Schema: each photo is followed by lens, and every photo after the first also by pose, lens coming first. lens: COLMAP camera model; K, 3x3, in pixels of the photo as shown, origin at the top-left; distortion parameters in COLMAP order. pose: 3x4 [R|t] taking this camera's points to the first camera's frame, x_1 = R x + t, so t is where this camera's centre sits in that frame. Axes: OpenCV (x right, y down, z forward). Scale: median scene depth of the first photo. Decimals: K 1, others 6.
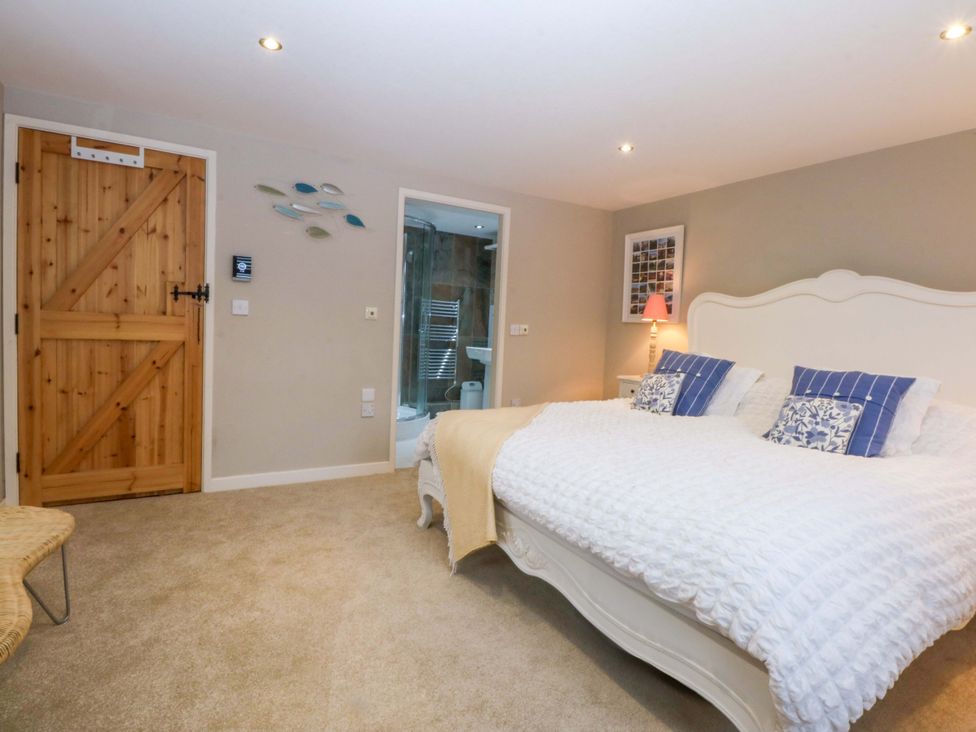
lens RADIAL K [[503.4, 0, 485.7], [0, 503.4, 363.0], [0, 0, 1]] dist [0.001221, -0.001491]
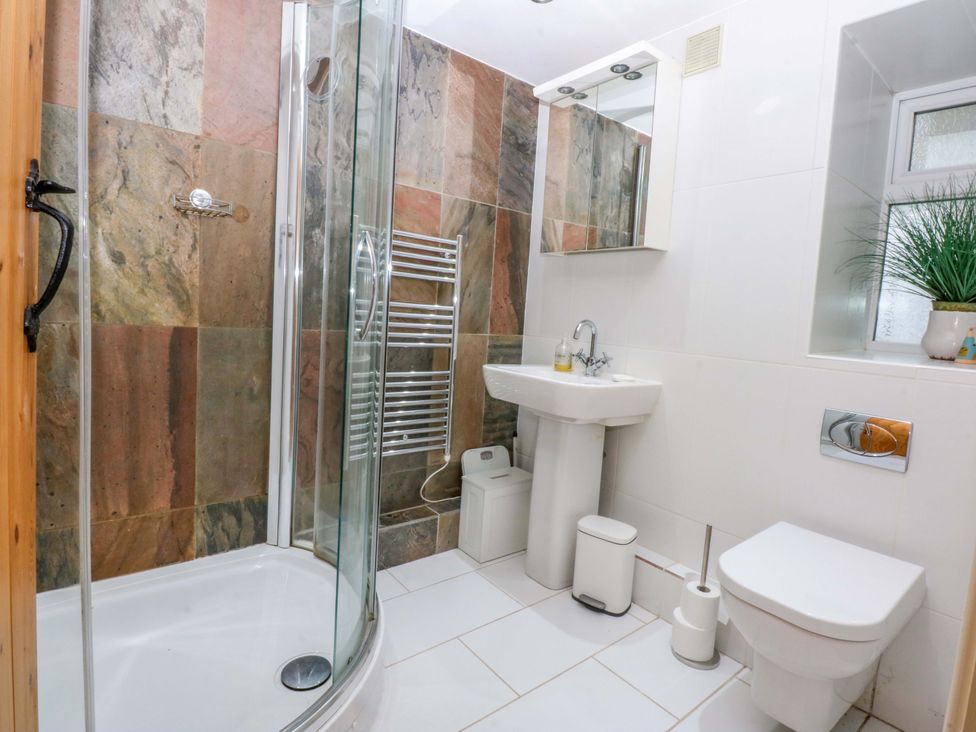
lens RADIAL K [[503.4, 0, 490.8], [0, 503.4, 362.4], [0, 0, 1]] dist [0.001221, -0.001491]
pose [[0.990125, 0.004343, 0.140117, -0.081303], [-0.009645, 0.999262, 0.037180, -0.045971], [-0.139852, -0.038165, 0.989437, 0.622507]]
